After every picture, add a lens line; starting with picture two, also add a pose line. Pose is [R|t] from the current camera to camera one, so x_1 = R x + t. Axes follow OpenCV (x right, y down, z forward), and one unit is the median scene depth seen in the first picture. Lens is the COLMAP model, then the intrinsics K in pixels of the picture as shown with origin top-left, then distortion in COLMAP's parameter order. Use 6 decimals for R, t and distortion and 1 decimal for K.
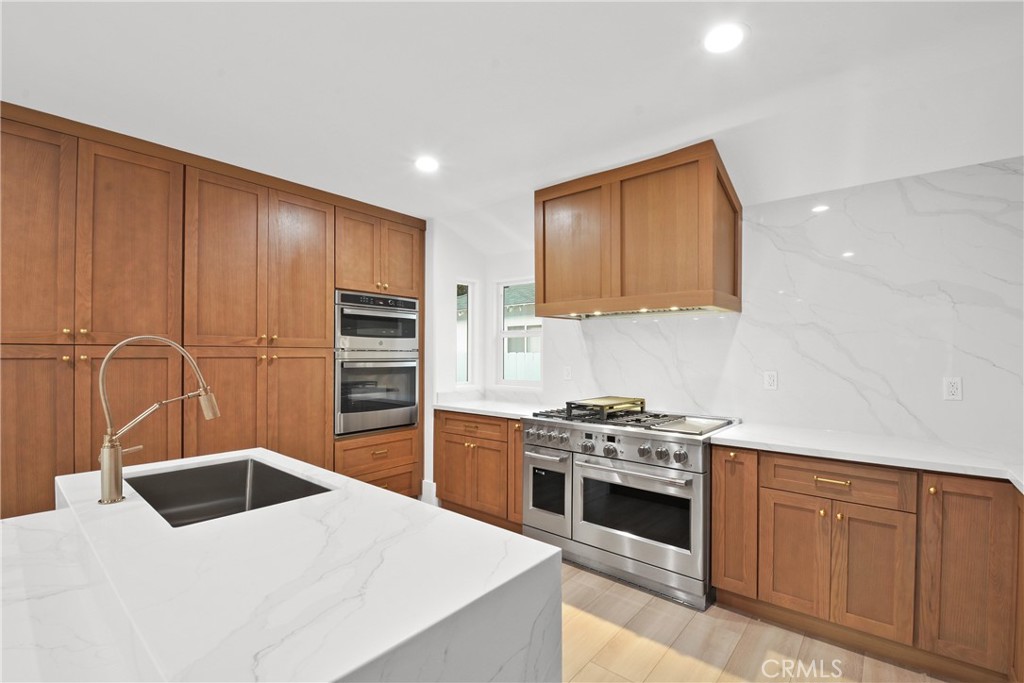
lens RADIAL K [[454.2, 0, 522.7], [0, 454.2, 354.2], [0, 0, 1]] dist [0.003030, -0.015469]
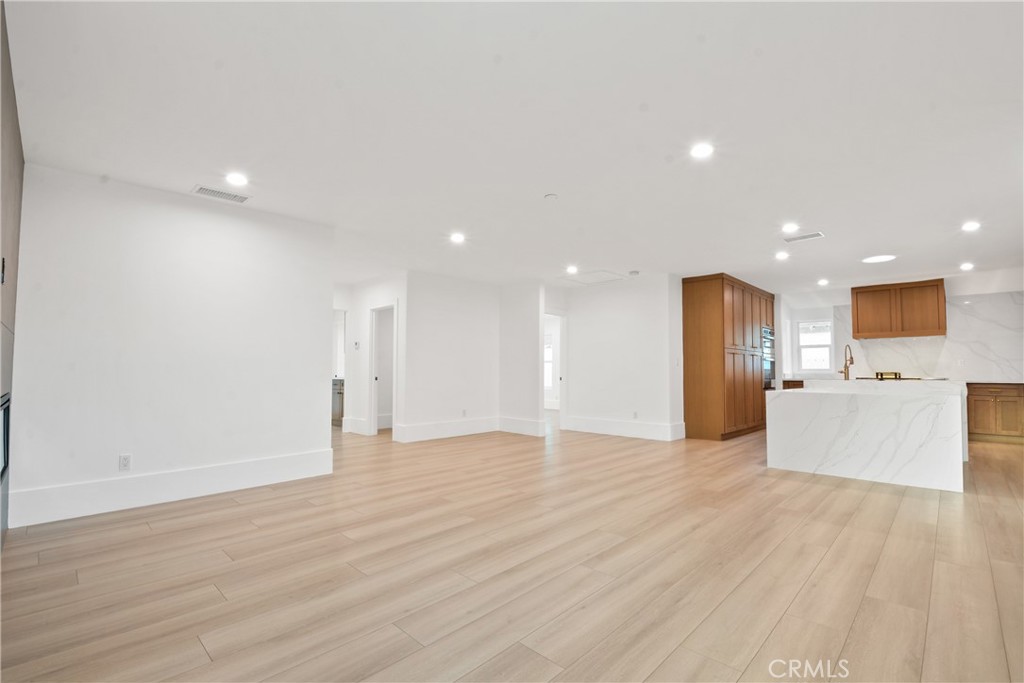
lens RADIAL K [[454.2, 0, 522.7], [0, 454.2, 354.2], [0, 0, 1]] dist [0.003030, -0.015469]
pose [[0.997296, -0.005627, -0.073275, -1.577166], [0.002757, 0.999227, -0.039204, 0.091240], [0.073439, 0.038896, 0.996541, -1.569869]]
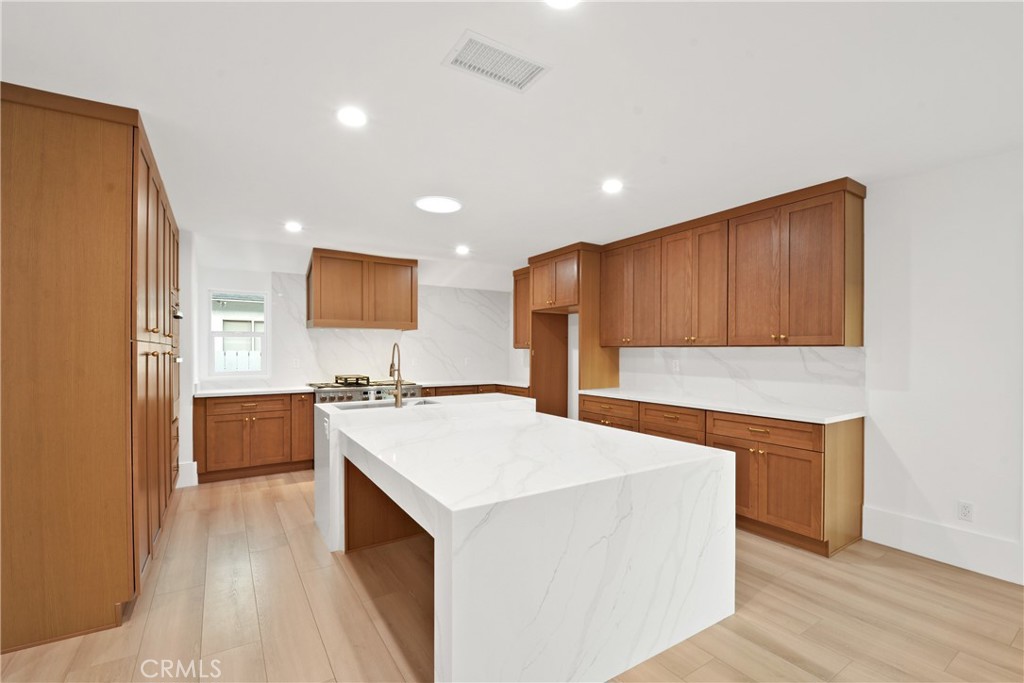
lens RADIAL K [[446.0, 0, 522.8], [0, 446.0, 353.1], [0, 0, 1]] dist [-0.003301, -0.000600]
pose [[0.288757, -0.008285, 0.957367, -1.266524], [0.001141, 0.999965, 0.008309, -0.003101], [-0.957402, -0.001307, 0.288756, -0.155562]]
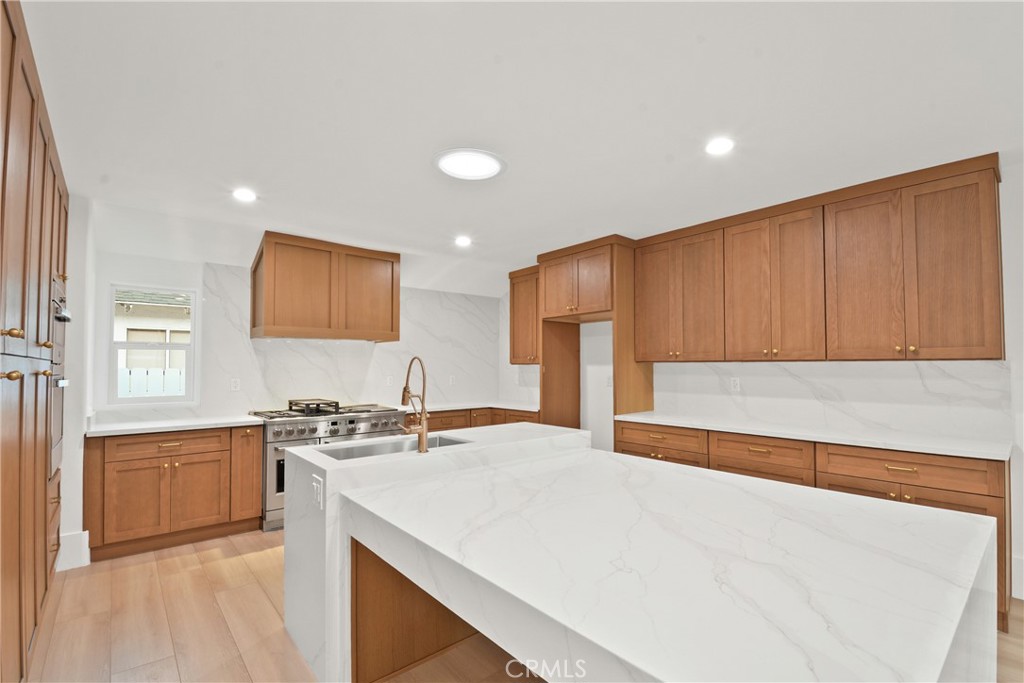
lens RADIAL K [[454.2, 0, 522.7], [0, 454.2, 354.2], [0, 0, 1]] dist [0.003030, -0.015469]
pose [[0.155681, 0.023292, 0.987533, -1.041864], [0.004187, 0.999697, -0.024239, -0.003647], [-0.987799, 0.007908, 0.155536, 0.151614]]
